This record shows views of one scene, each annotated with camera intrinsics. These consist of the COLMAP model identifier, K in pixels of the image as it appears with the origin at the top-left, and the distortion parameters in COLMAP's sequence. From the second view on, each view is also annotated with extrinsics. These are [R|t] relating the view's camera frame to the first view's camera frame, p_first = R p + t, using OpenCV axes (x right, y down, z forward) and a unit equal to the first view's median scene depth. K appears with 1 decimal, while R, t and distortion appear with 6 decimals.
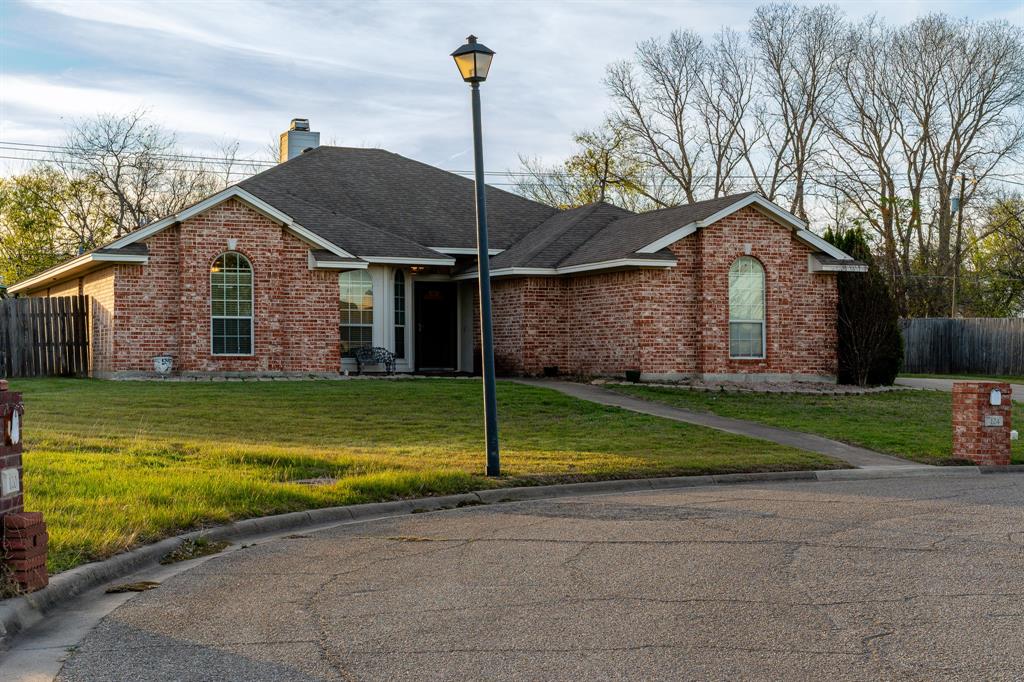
lens RADIAL K [[1664.6, 0, 511.5], [0, 1664.6, 341.6], [0, 0, 1]] dist [-0.029429, 0.000000]
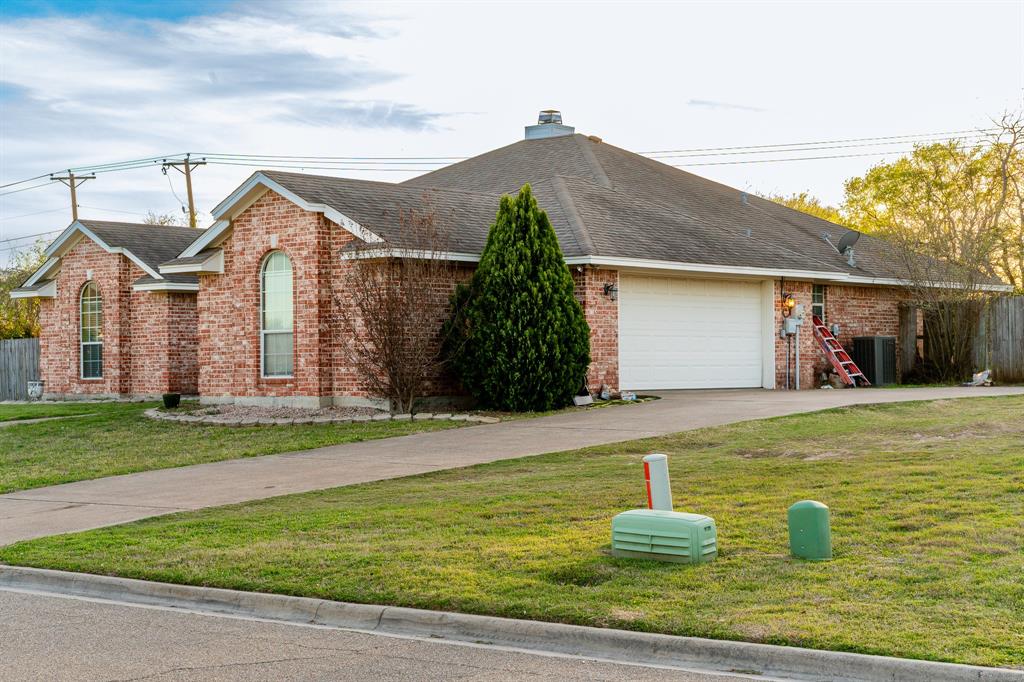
lens RADIAL K [[1664.6, 0, 511.6], [0, 1664.6, 342.4], [0, 0, 1]] dist [-0.029429, 0.000000]
pose [[0.518956, -0.027048, -0.854373, 0.883792], [0.030005, 0.999460, -0.013415, 0.007254], [0.854274, -0.018674, 0.519487, 0.679735]]
